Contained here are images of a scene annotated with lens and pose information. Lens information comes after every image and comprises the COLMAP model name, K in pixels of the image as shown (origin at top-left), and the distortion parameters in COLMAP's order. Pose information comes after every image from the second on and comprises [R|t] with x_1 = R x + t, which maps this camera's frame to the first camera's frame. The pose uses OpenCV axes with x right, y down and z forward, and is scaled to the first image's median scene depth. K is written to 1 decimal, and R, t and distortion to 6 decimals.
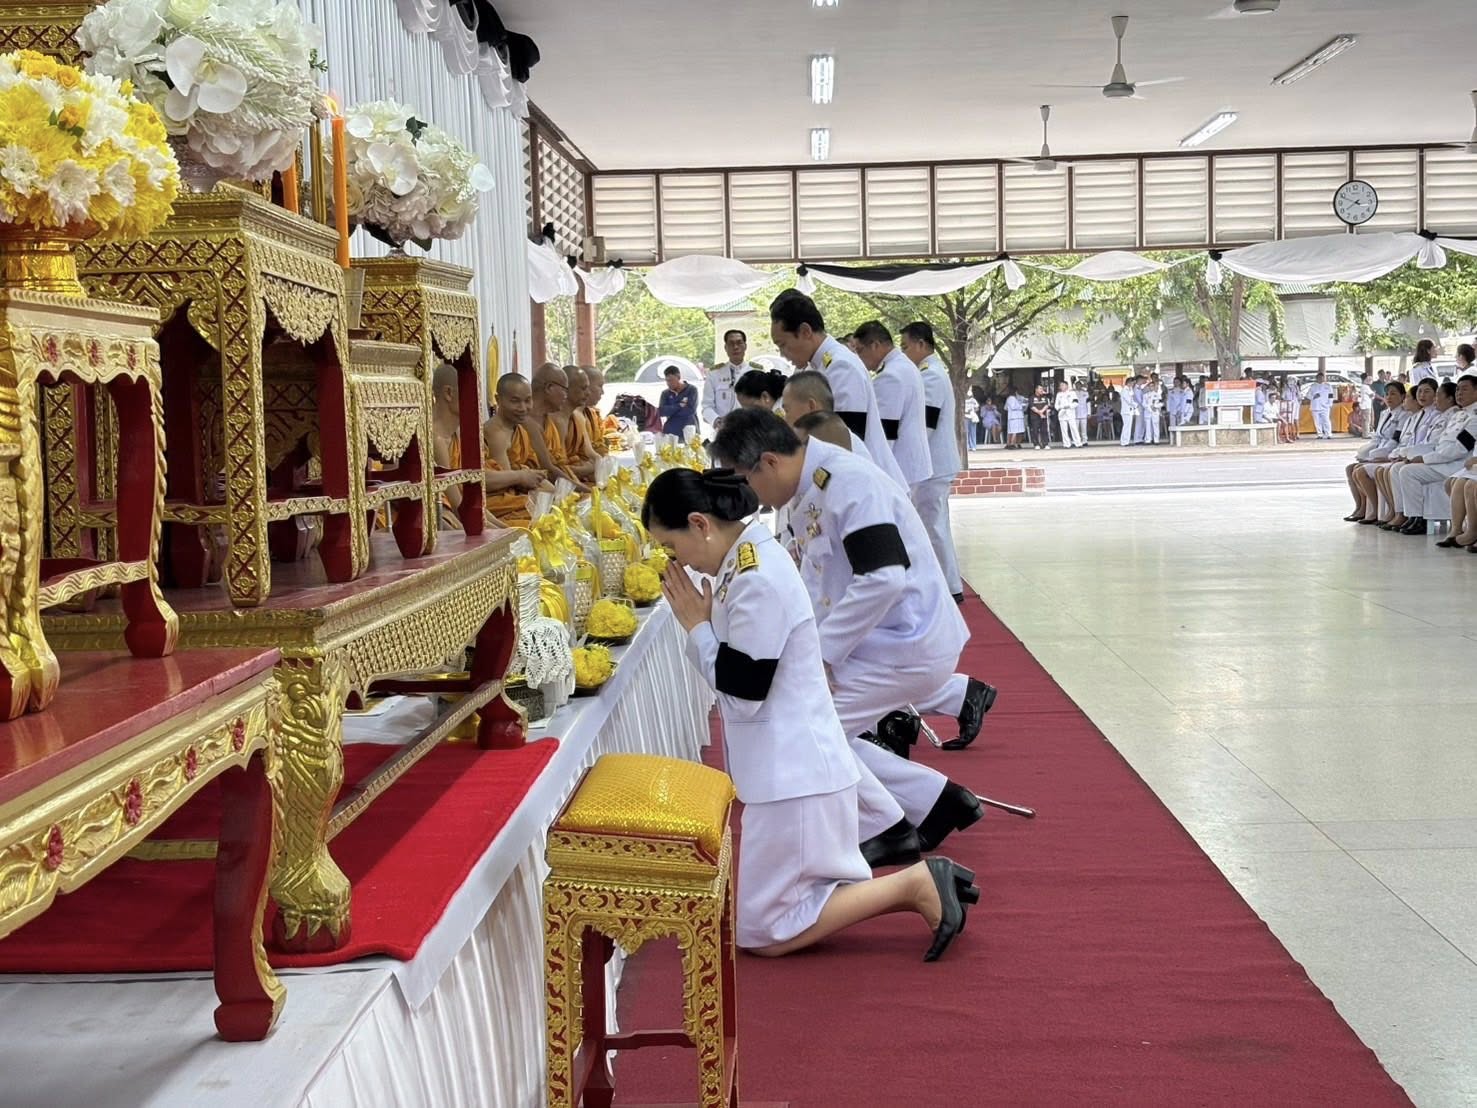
lens RADIAL K [[2115.5, 0, 738.5], [0, 2115.5, 554.0], [0, 0, 1]] dist [0.049370, -0.103341]
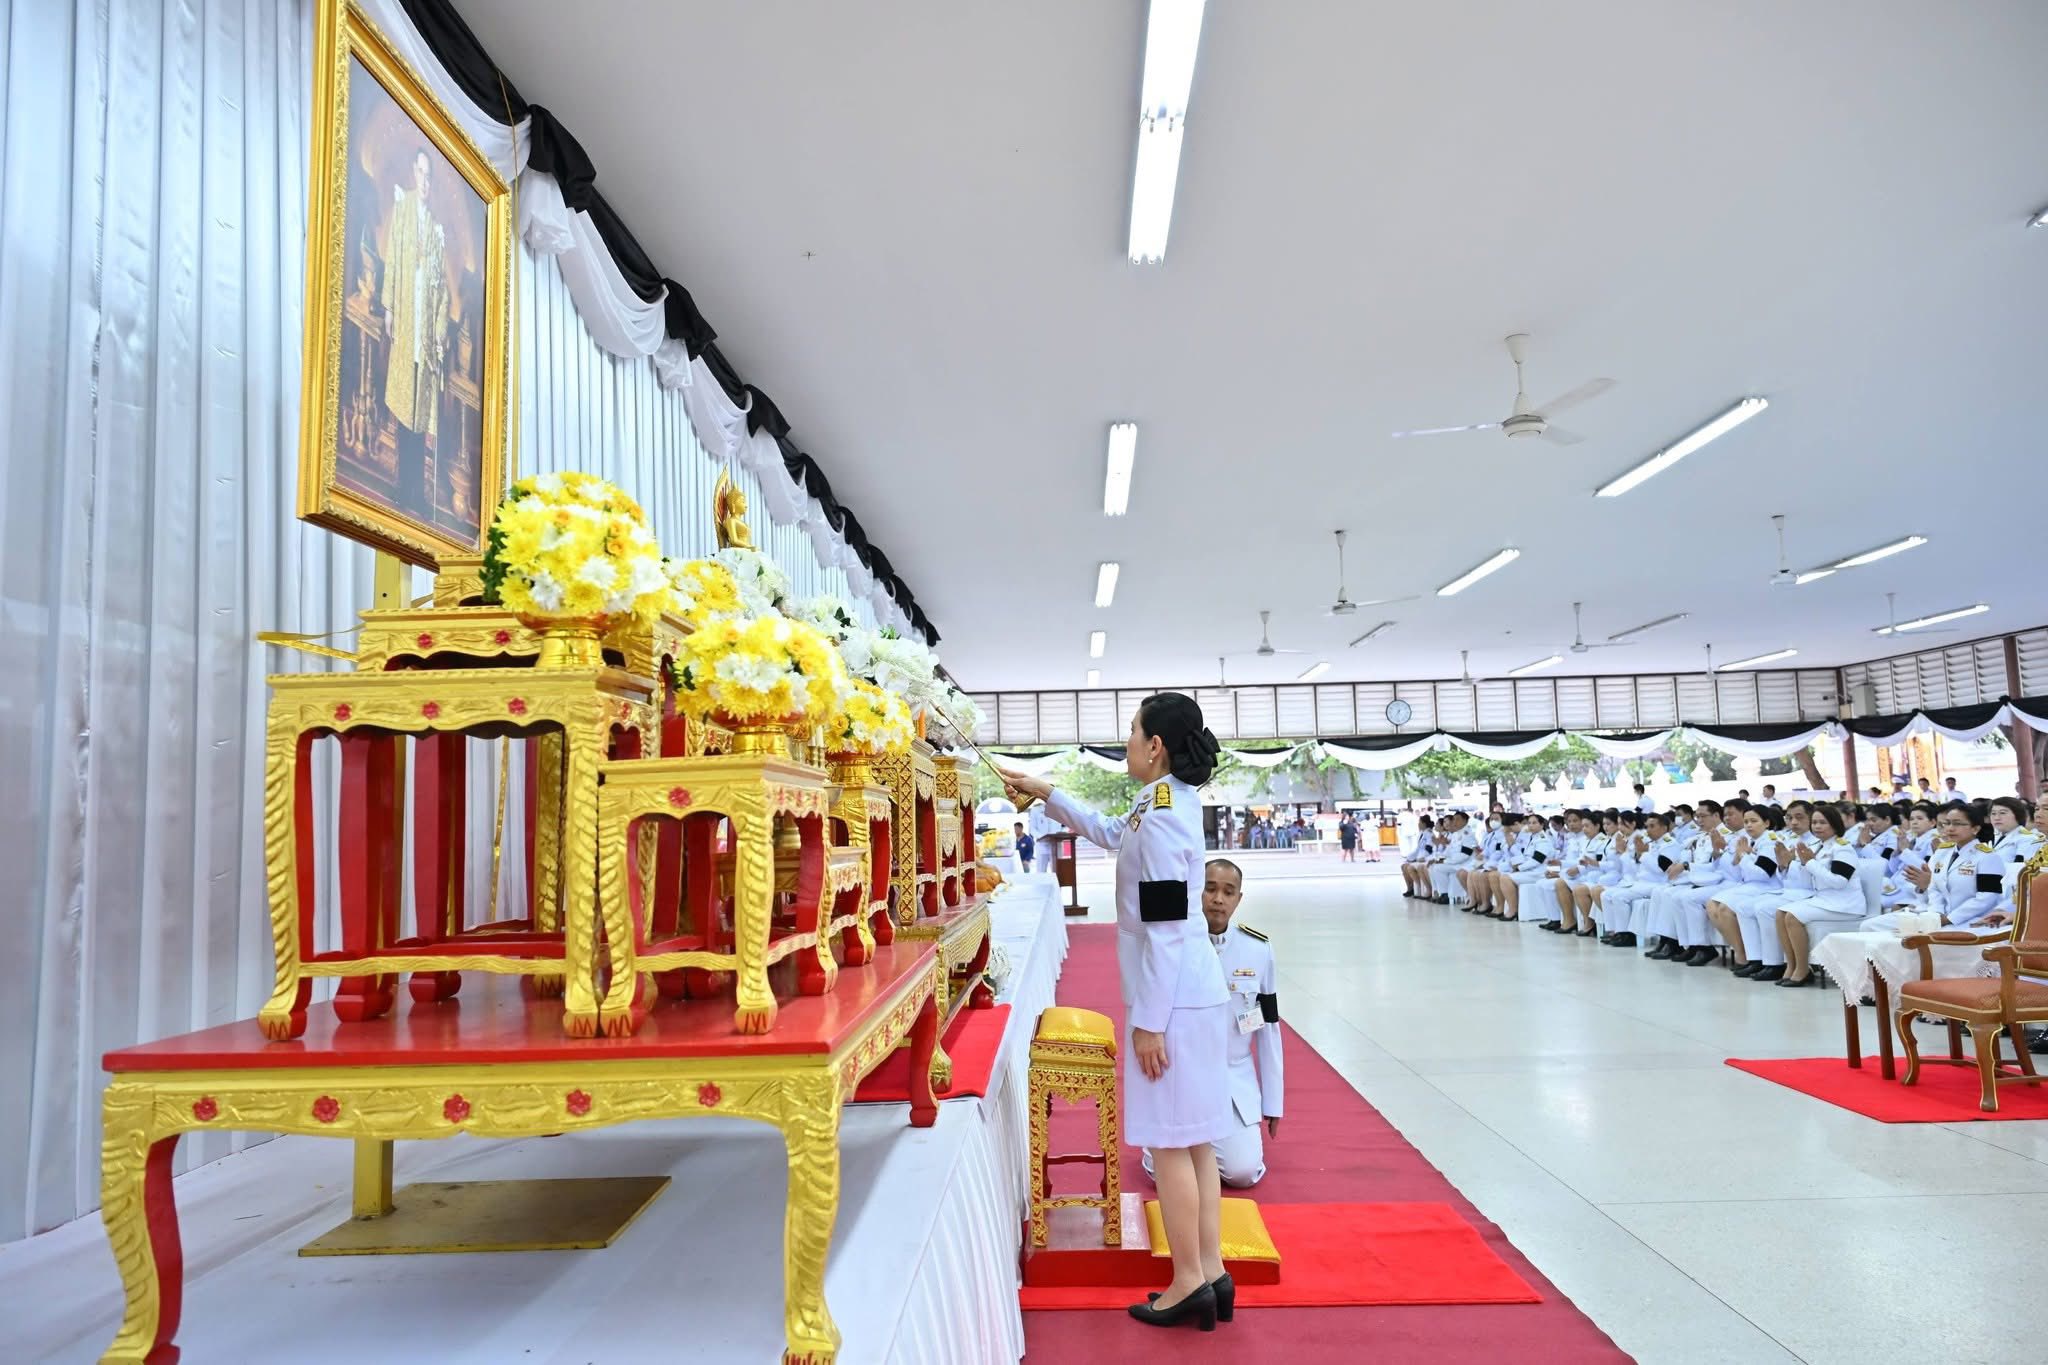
lens RADIAL K [[1332.7, 0, 1024.0], [0, 1332.7, 682.5], [0, 0, 1]] dist [-0.005666, -0.003796]
pose [[0.999942, 0.003550, 0.010159, -0.094875], [-0.001697, 0.984228, -0.176896, 0.015616], [-0.010627, 0.176869, 0.984177, -0.261758]]
